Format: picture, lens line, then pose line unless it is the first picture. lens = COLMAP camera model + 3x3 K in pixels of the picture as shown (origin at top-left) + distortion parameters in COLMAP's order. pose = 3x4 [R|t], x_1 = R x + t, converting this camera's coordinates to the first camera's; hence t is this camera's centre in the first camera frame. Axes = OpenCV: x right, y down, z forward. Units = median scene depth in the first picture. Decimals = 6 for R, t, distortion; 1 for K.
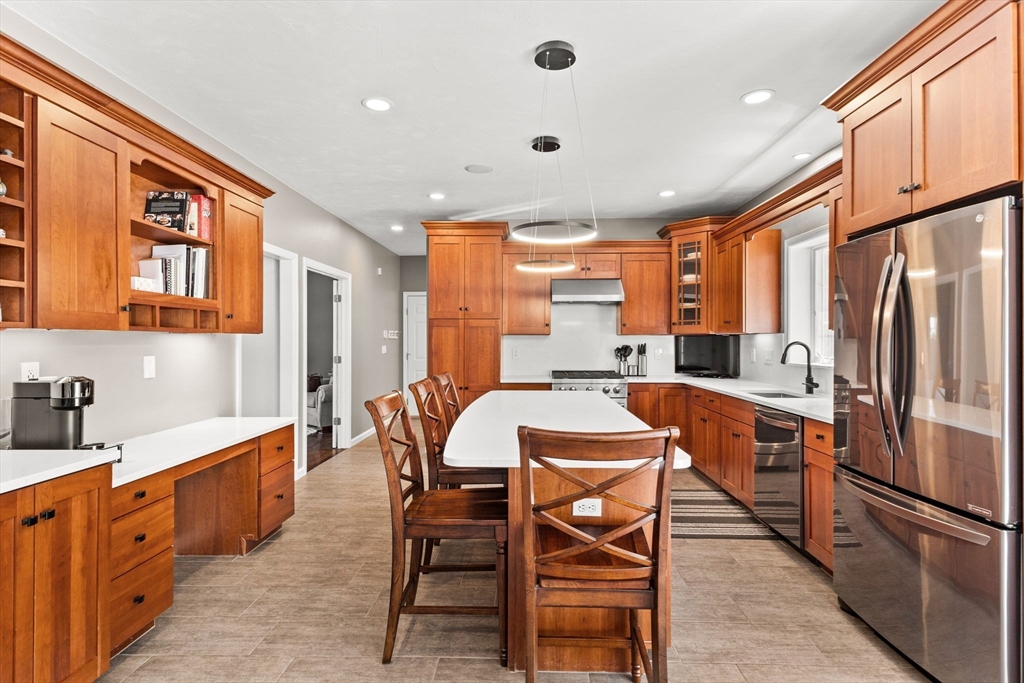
lens RADIAL K [[520.5, 0, 512.0], [0, 520.5, 341.5], [0, 0, 1]] dist [0.017016, 0.000844]
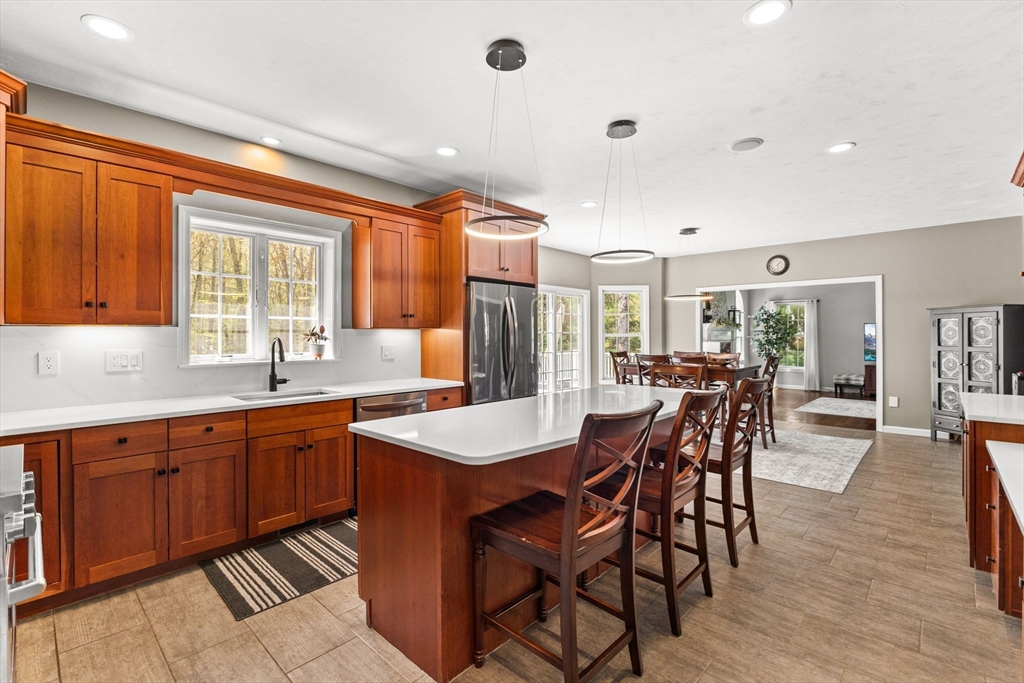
lens RADIAL K [[452.8, 0, 515.6], [0, 452.8, 345.1], [0, 0, 1]] dist [0.002230, 0.000133]
pose [[-0.750342, -0.015095, 0.660878, -0.395796], [0.001293, 0.999704, 0.024302, -0.006170], [-0.661049, 0.019090, -0.750100, 1.674890]]
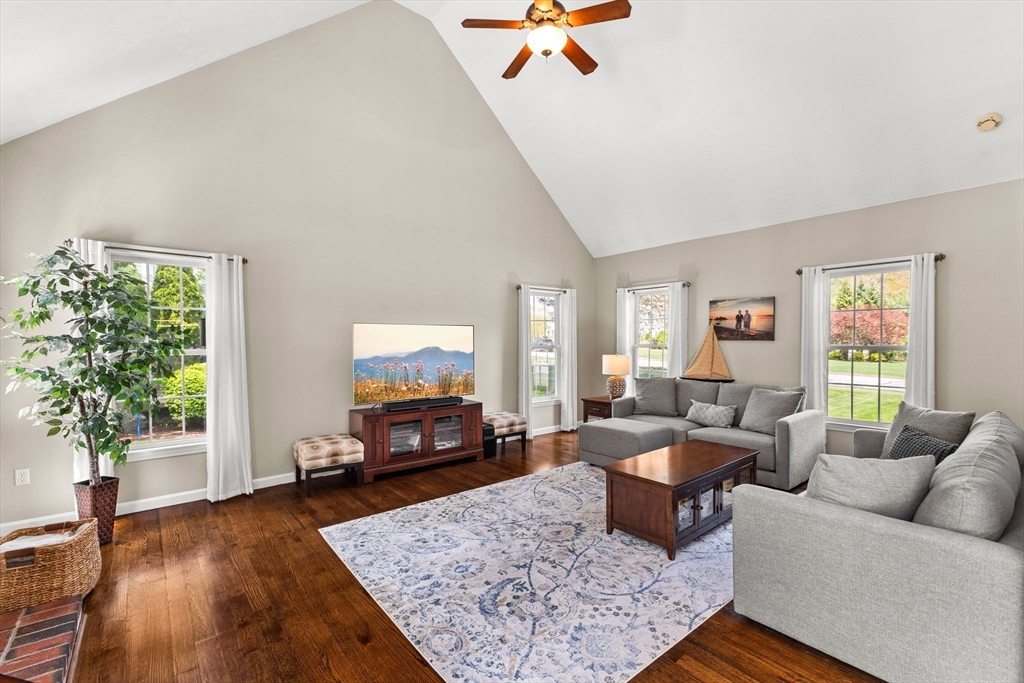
lens RADIAL K [[442.0, 0, 515.5], [0, 442.0, 338.4], [0, 0, 1]] dist [0.007150, 0.000030]
pose [[-0.750423, 0.000199, -0.660958, 0.386966], [0.003999, 0.999983, -0.004239, -0.018675], [0.660946, -0.005824, -0.750411, -0.864870]]
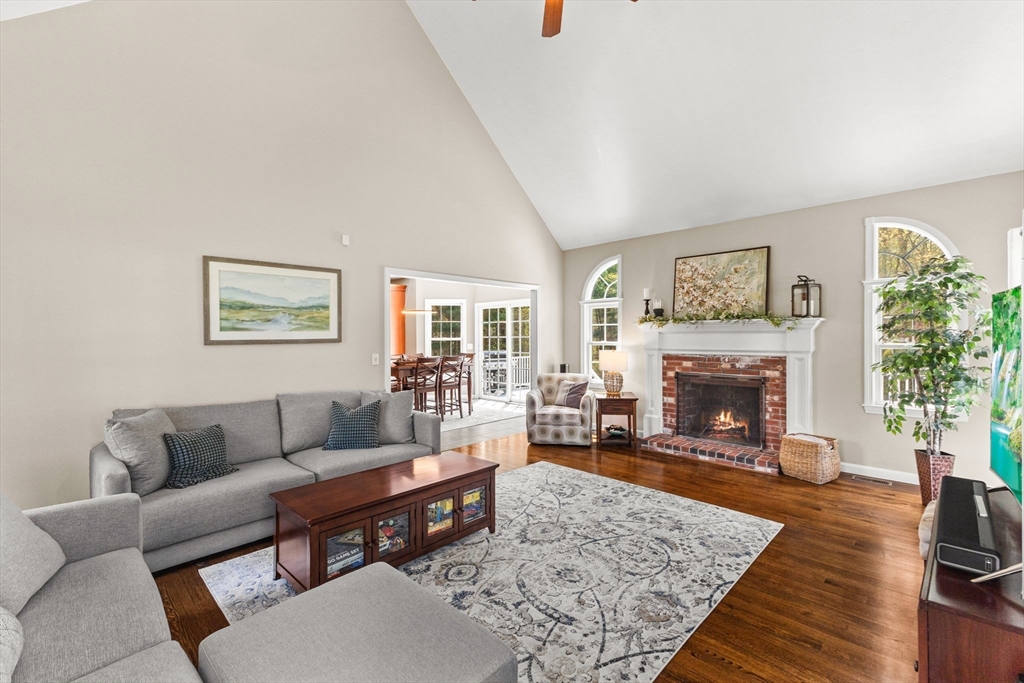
lens RADIAL K [[442.0, 0, 515.5], [0, 442.0, 338.4], [0, 0, 1]] dist [0.007150, 0.000030]
pose [[0.670499, -0.008046, 0.741867, -1.107887], [0.007038, 0.999965, 0.004484, -0.017936], [-0.741877, 0.002214, 0.670532, -2.162589]]
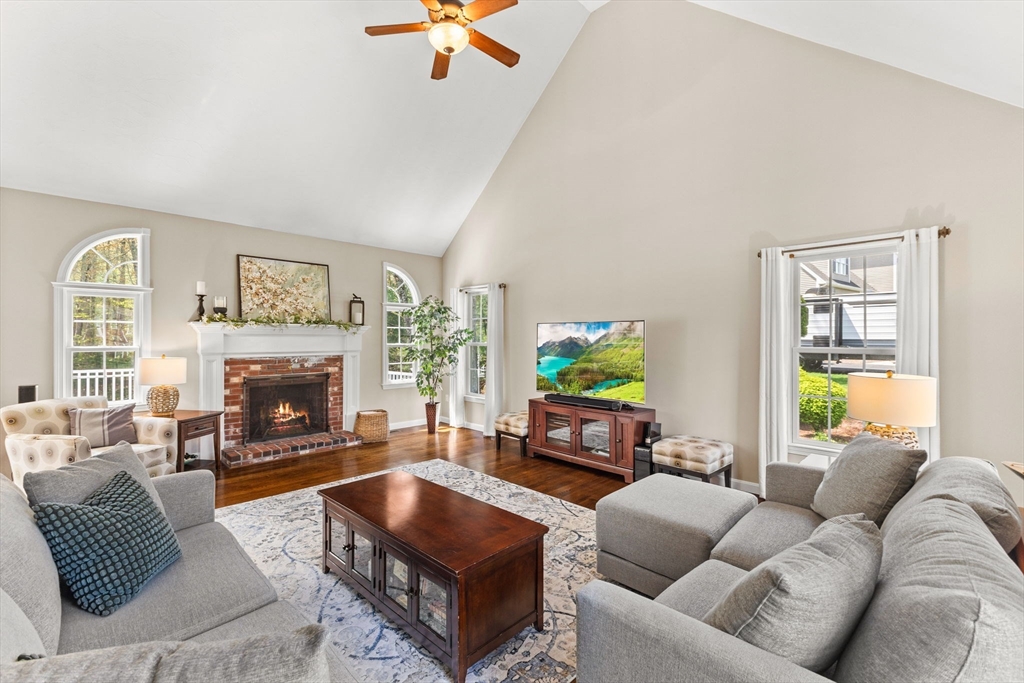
lens RADIAL K [[442.0, 0, 515.5], [0, 442.0, 338.4], [0, 0, 1]] dist [0.007150, 0.000030]
pose [[-0.736122, -0.002454, 0.676844, -1.229258], [-0.001617, 0.999997, 0.001868, -0.020273], [-0.676847, 0.000281, -0.736124, -0.952776]]
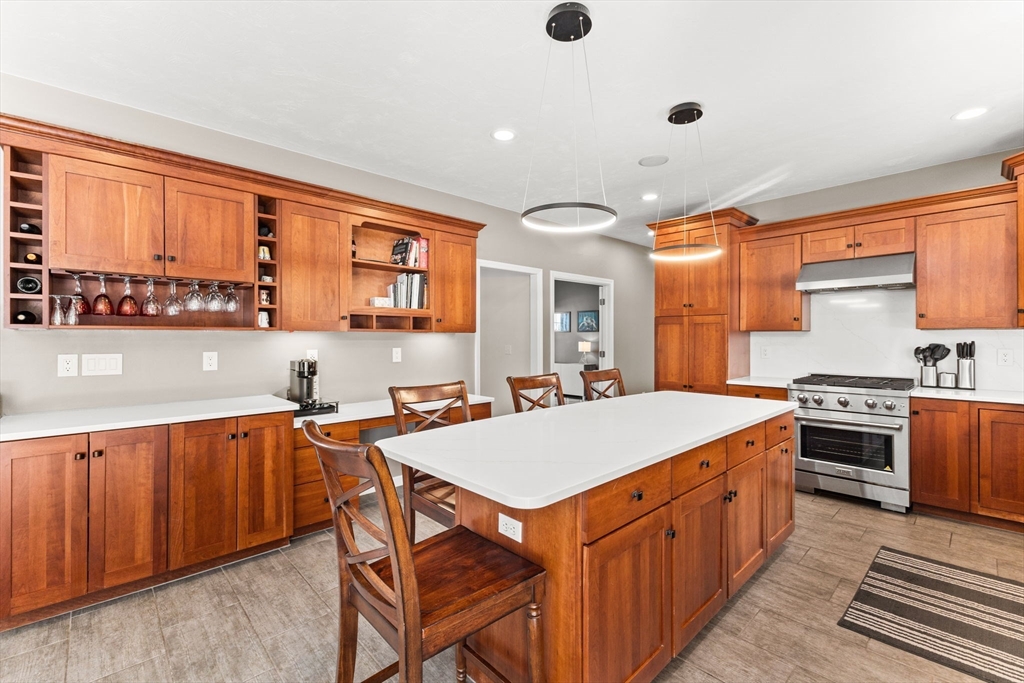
lens RADIAL K [[442.0, 0, 515.5], [0, 442.0, 338.4], [0, 0, 1]] dist [0.007150, 0.000030]
pose [[0.710553, -0.000831, -0.703644, 0.443128], [-0.000726, 0.999998, -0.001914, 0.001737], [0.703644, 0.001871, 0.710551, 0.310331]]
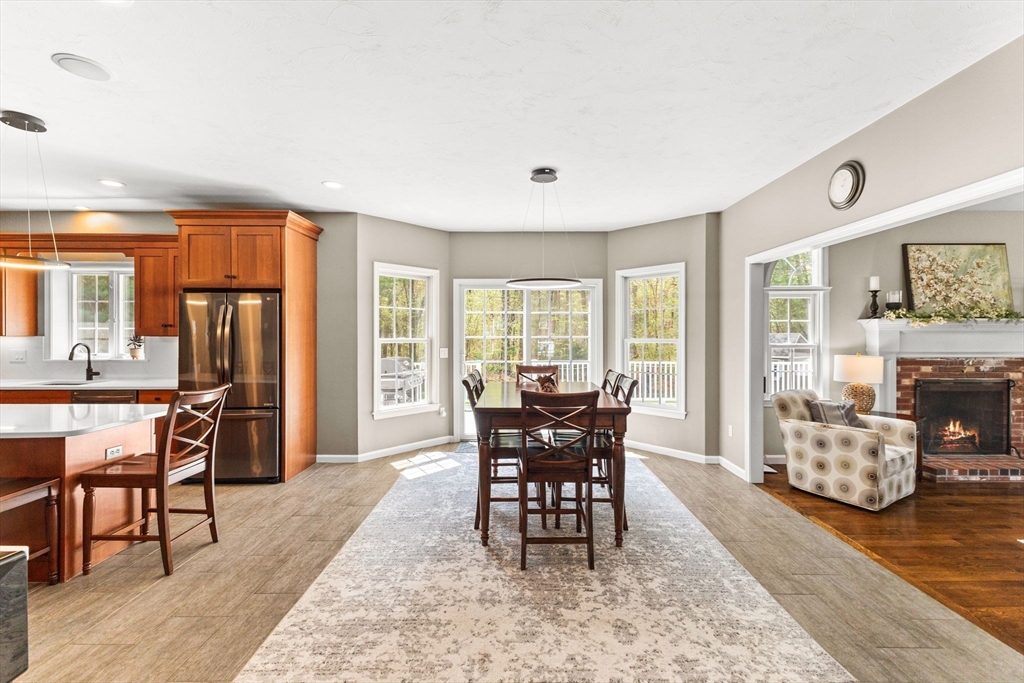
lens RADIAL K [[442.0, 0, 515.5], [0, 442.0, 338.4], [0, 0, 1]] dist [0.007150, 0.000030]
pose [[-0.032020, -0.007306, 0.999461, -0.817373], [0.002551, 0.999969, 0.007391, -0.022322], [-0.999484, 0.002786, -0.032000, -0.117337]]
